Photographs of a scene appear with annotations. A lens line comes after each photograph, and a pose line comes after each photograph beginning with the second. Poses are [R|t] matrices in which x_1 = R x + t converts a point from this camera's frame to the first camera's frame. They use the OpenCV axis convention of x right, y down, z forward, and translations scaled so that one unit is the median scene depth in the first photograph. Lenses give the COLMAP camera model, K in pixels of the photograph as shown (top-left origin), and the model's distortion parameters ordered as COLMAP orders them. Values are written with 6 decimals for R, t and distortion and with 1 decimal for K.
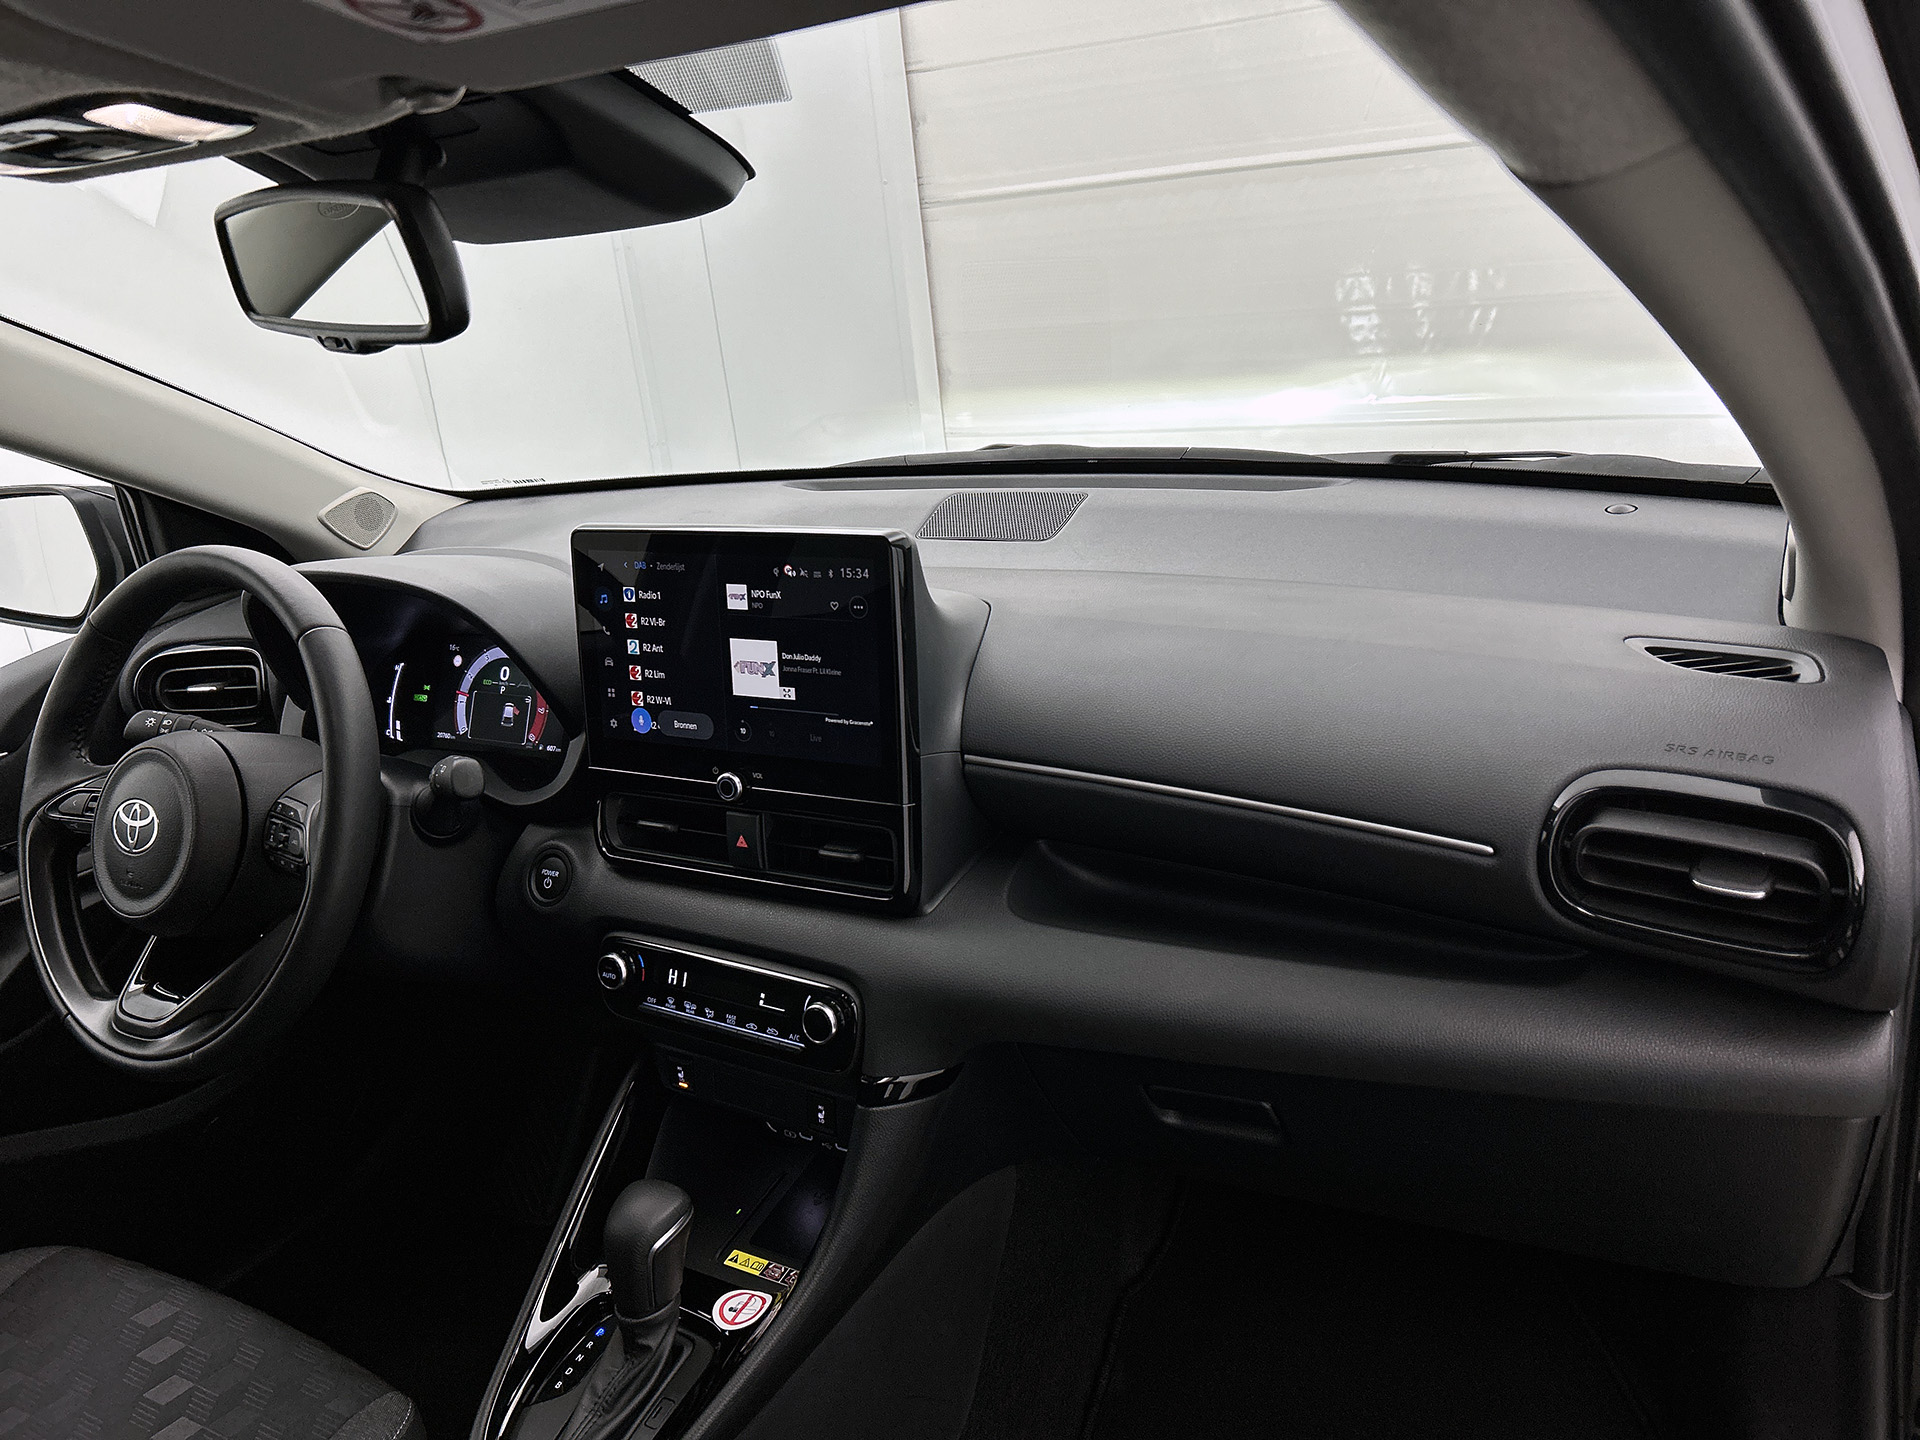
lens RADIAL K [[1412.8, 0, 950.1], [0, 1412.8, 728.0], [0, 0, 1]] dist [0.107884, -0.190063]
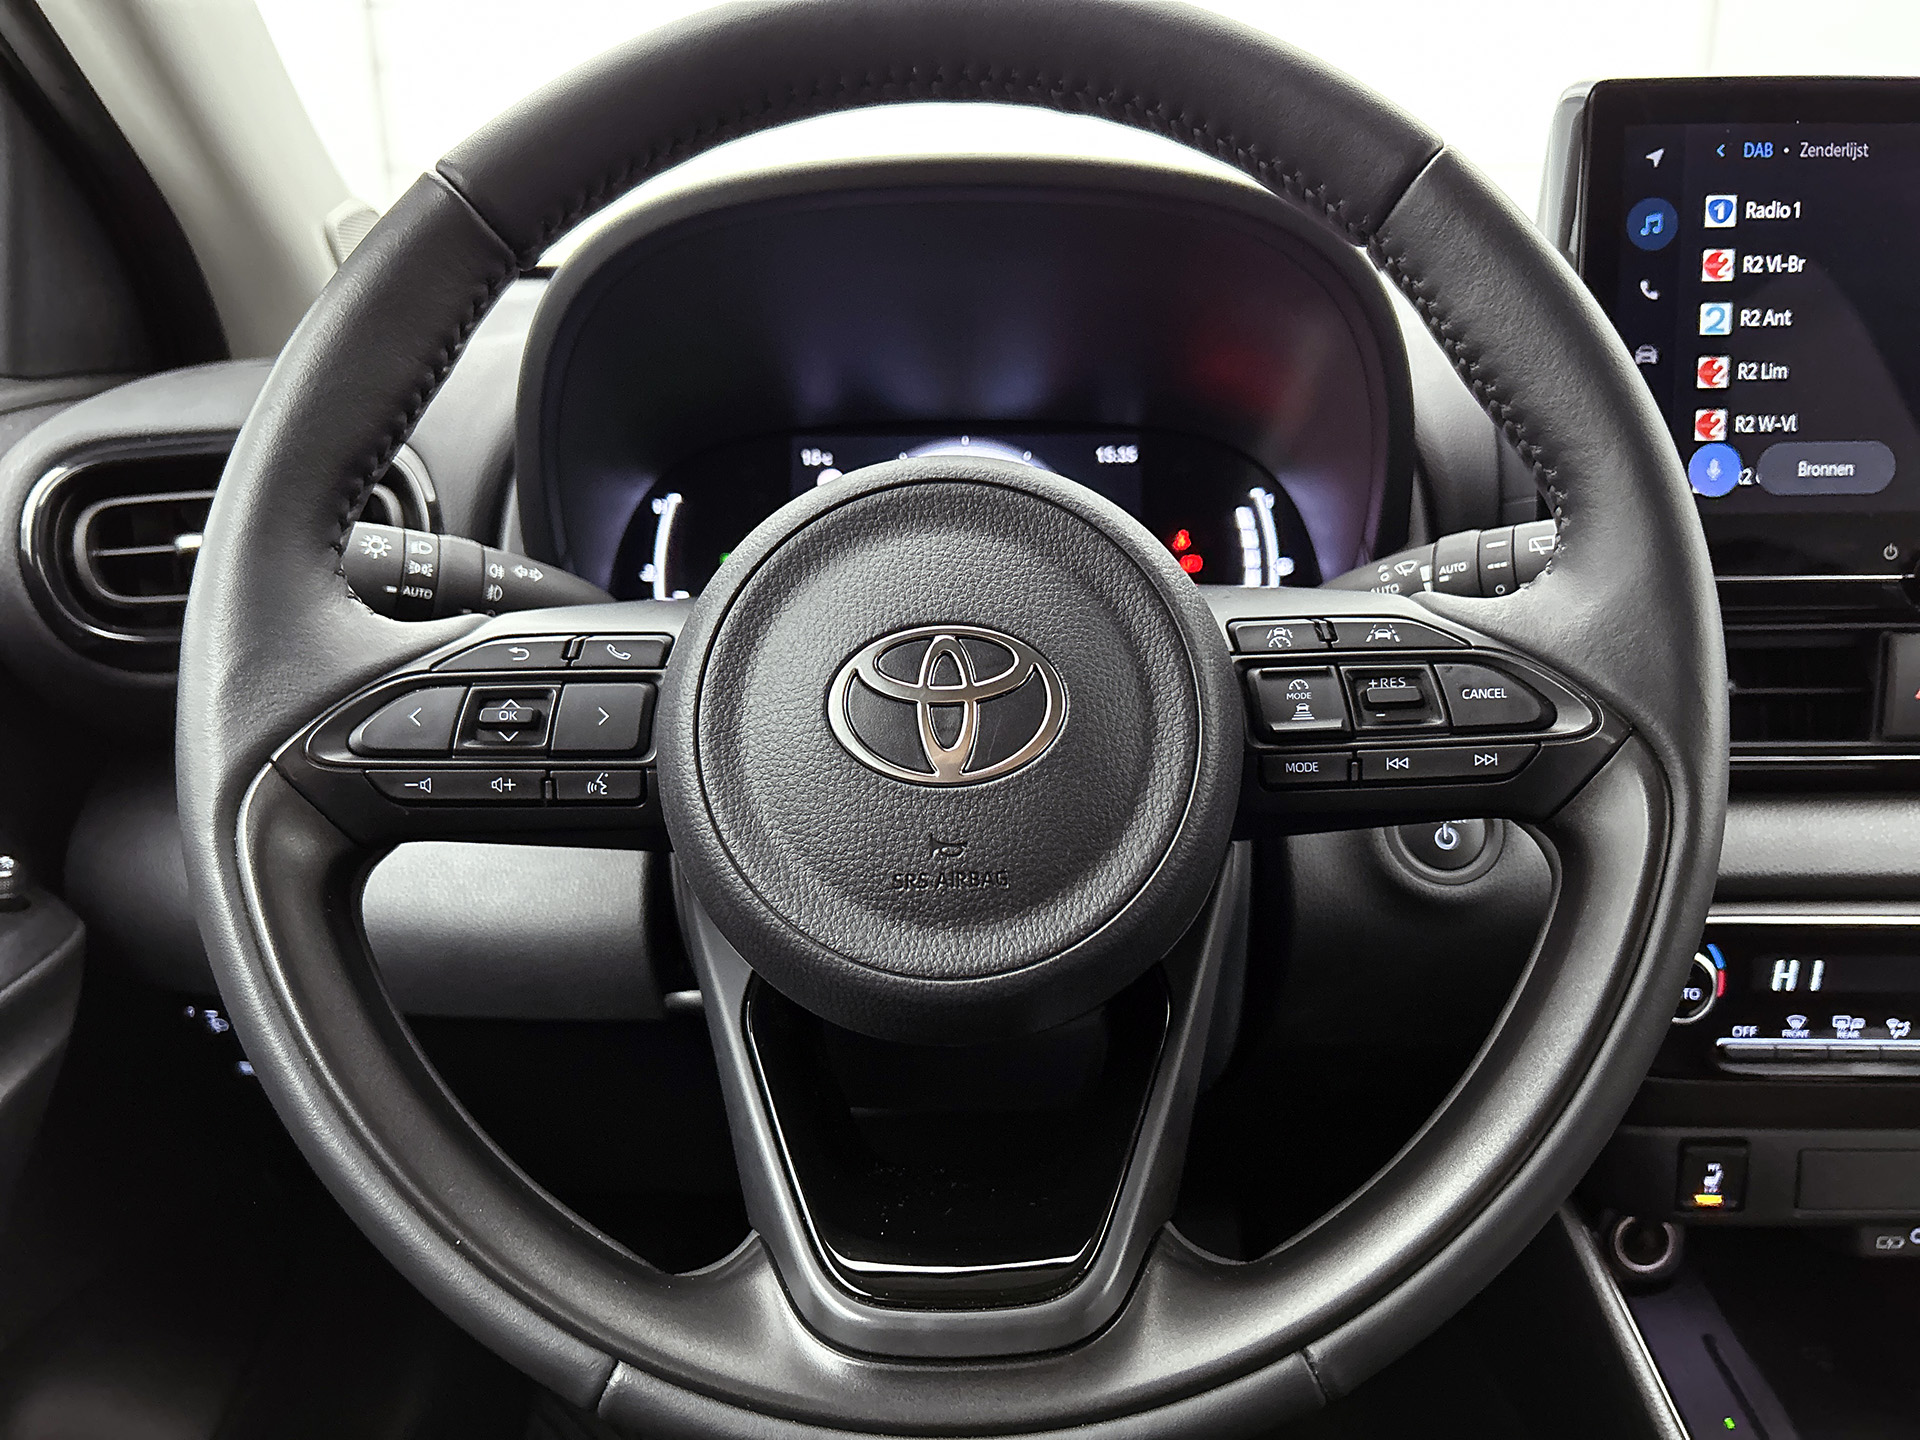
lens RADIAL K [[1449.0, 0, 978.7], [0, 1449.0, 712.8], [0, 0, 1]] dist [0.043847, -0.052863]
pose [[0.860822, -0.046095, 0.506814, -0.727811], [0.093823, 0.993193, -0.069025, 0.094144], [-0.500182, 0.106969, 0.859288, 0.711035]]
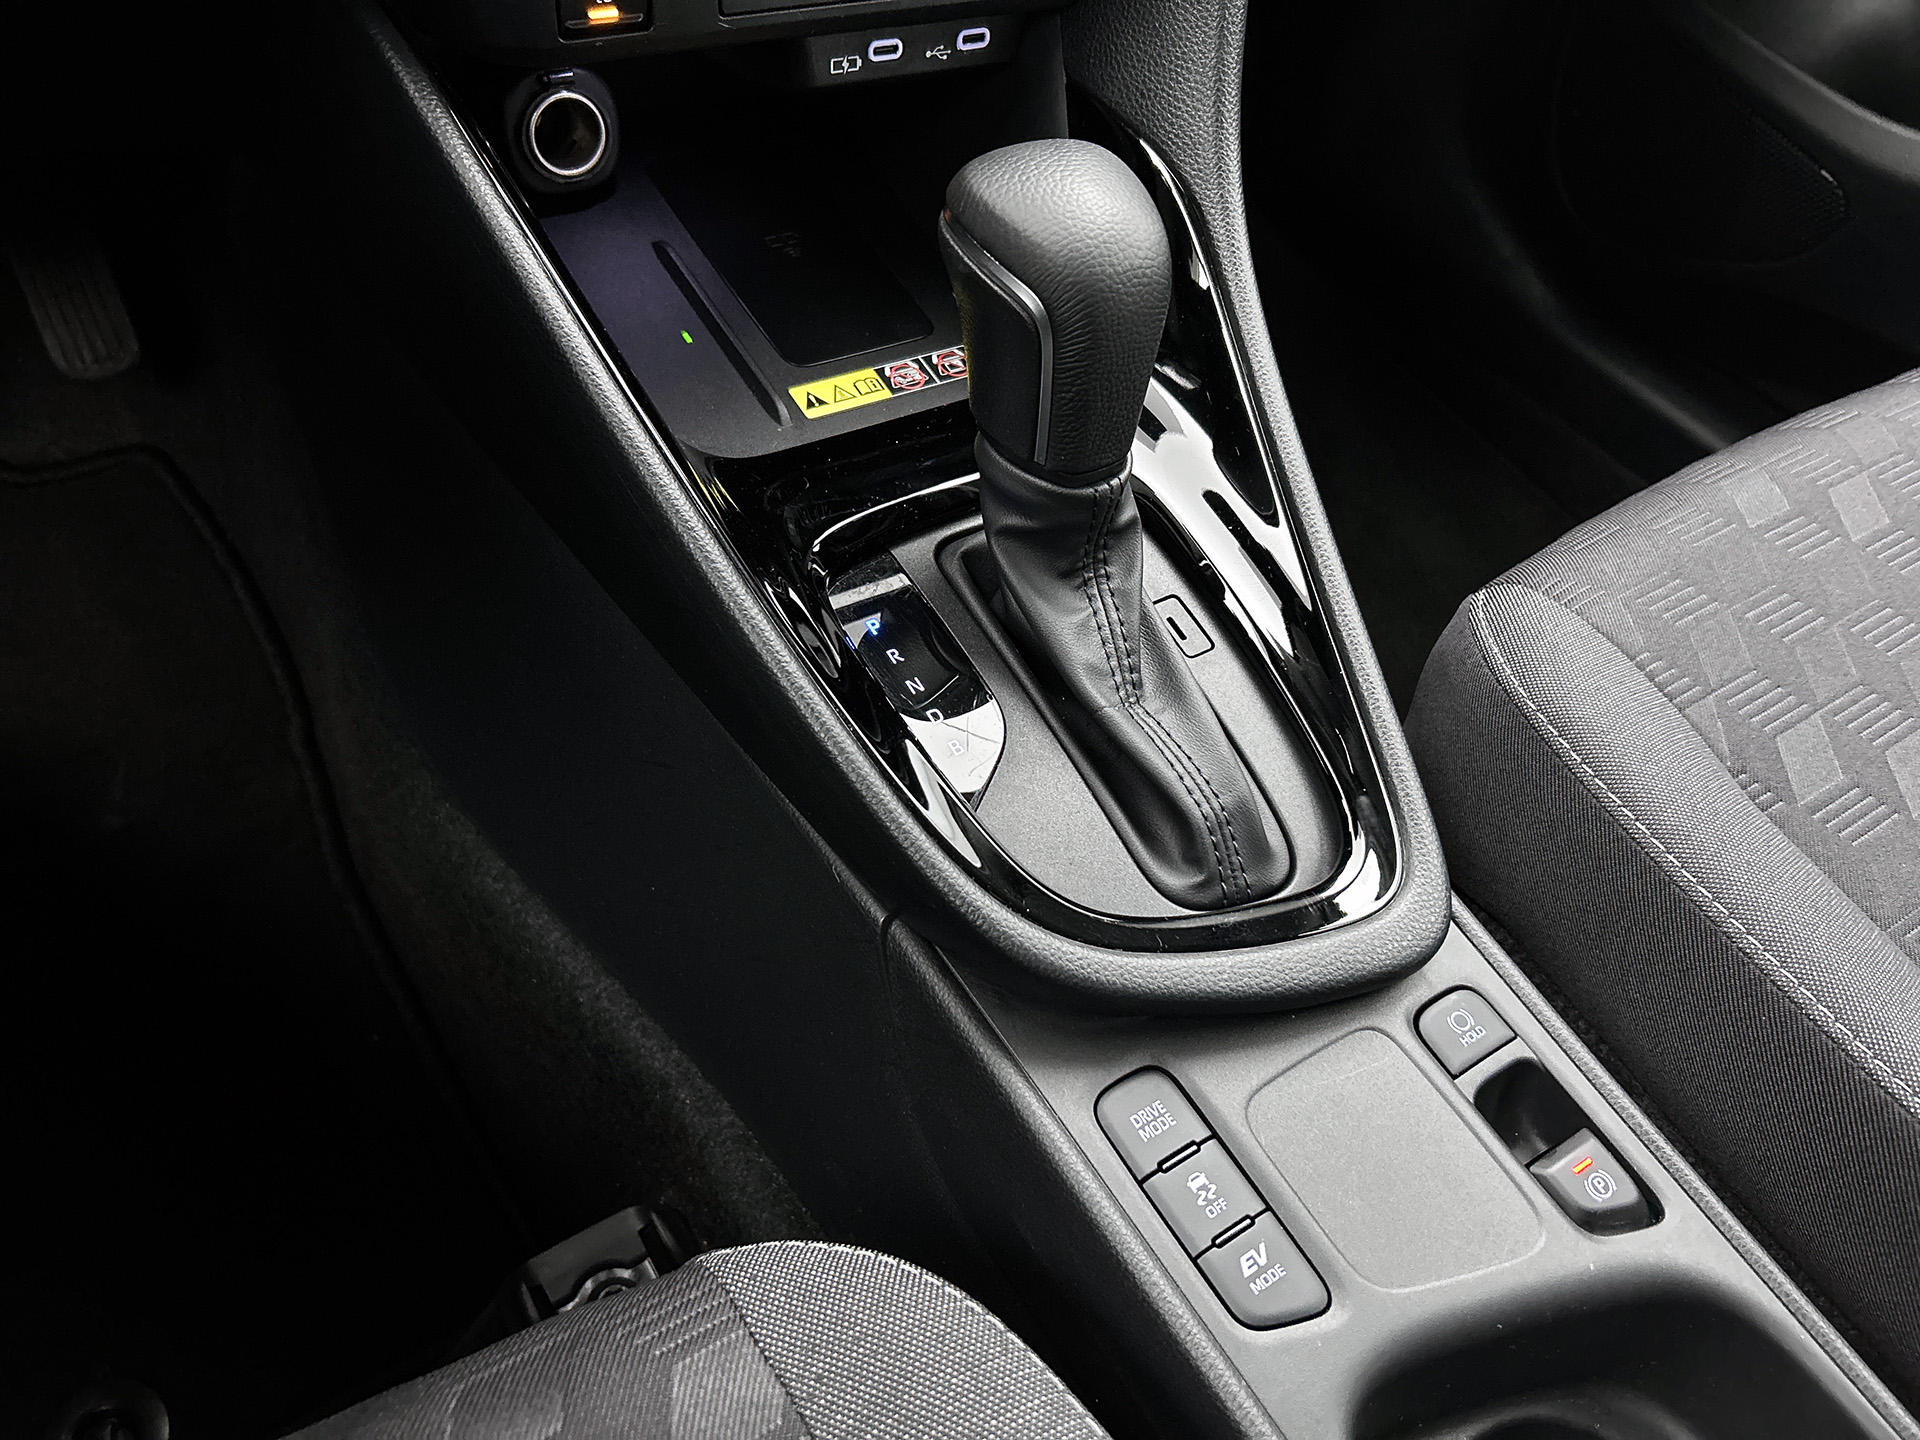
lens RADIAL K [[1522.5, 0, 985.4], [0, 1522.5, 716.7], [0, 0, 1]] dist [0.021186, 0.000323]
pose [[0.423793, -0.549445, 0.720076, -0.552741], [0.122203, 0.822413, 0.555611, 0.209662], [-0.897478, -0.147469, 0.415676, 0.792817]]
